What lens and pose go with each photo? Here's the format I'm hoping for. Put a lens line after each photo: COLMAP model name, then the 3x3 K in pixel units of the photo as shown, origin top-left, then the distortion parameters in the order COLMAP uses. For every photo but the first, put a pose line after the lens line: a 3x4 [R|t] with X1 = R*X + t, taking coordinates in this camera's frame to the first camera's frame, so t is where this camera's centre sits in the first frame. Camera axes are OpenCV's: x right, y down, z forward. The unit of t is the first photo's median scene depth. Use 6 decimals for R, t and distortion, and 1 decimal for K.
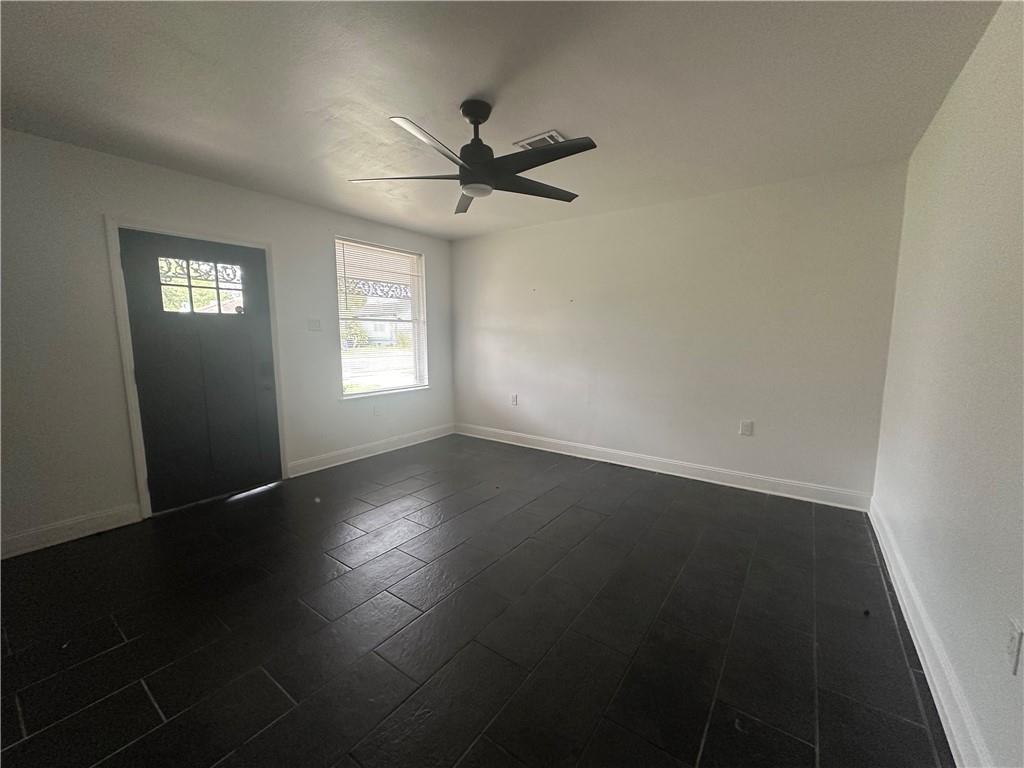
lens RADIAL K [[410.0, 0, 512.0], [0, 410.0, 384.0], [0, 0, 1]] dist [0.000158, 0.000015]
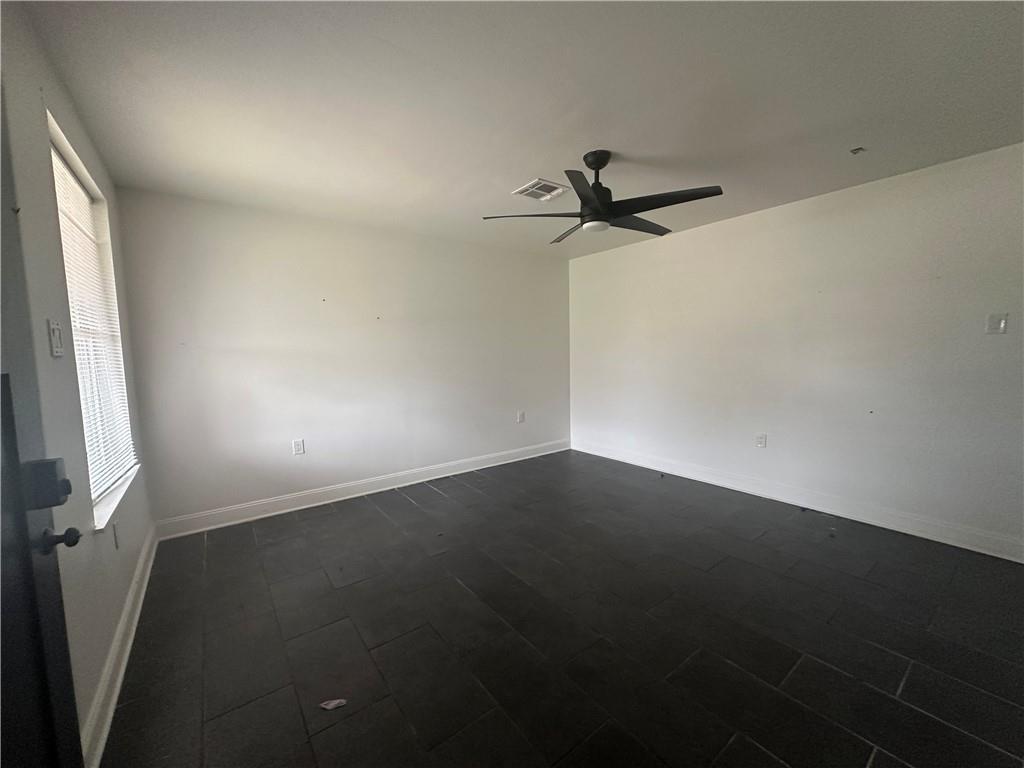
lens RADIAL K [[410.0, 0, 512.0], [0, 410.0, 384.0], [0, 0, 1]] dist [0.000158, 0.000015]
pose [[0.306401, -0.086192, 0.947992, -0.673789], [0.139651, 0.989187, 0.044800, -0.061825], [-0.941603, 0.118662, 0.315124, 0.496798]]
